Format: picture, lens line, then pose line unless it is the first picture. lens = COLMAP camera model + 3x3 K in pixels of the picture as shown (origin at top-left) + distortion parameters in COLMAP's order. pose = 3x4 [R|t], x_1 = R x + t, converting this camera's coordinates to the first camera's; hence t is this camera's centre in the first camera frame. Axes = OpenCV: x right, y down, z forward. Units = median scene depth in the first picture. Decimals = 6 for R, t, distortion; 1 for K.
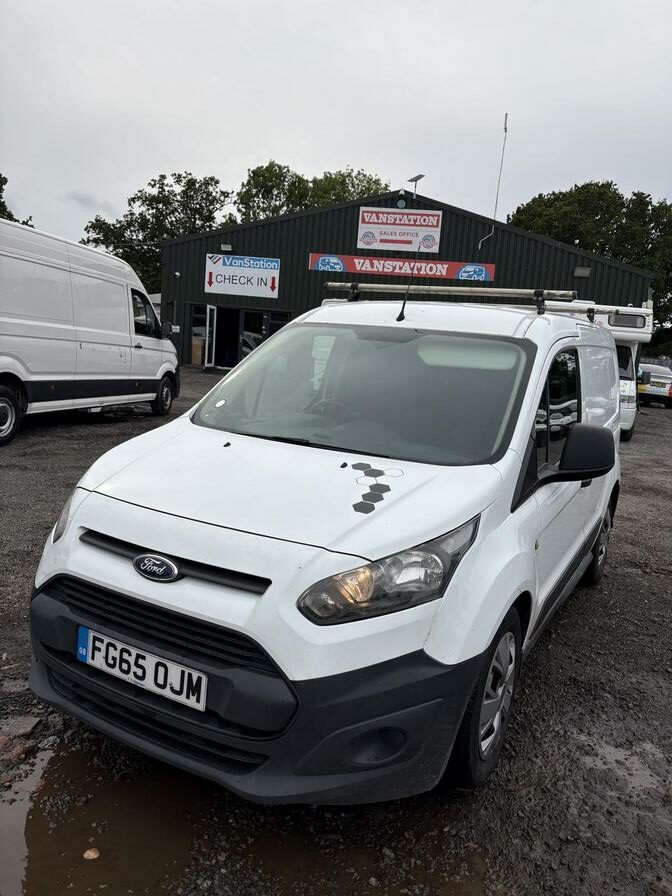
lens RADIAL K [[678.6, 0, 337.2], [0, 678.6, 445.0], [0, 0, 1]] dist [0.021338, -0.007989]
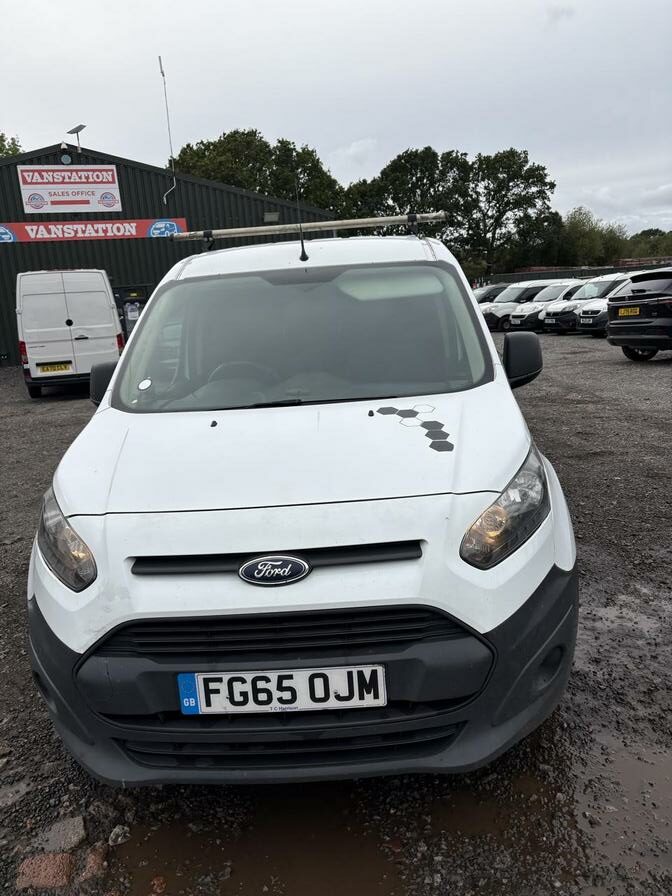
lens RADIAL K [[678.6, 0, 337.3], [0, 678.6, 451.3], [0, 0, 1]] dist [0.021338, -0.007989]
pose [[0.878508, -0.234677, 0.416113, -0.413963], [0.207264, 0.972012, 0.110608, -0.030198], [-0.430424, -0.010925, 0.902561, 0.178901]]
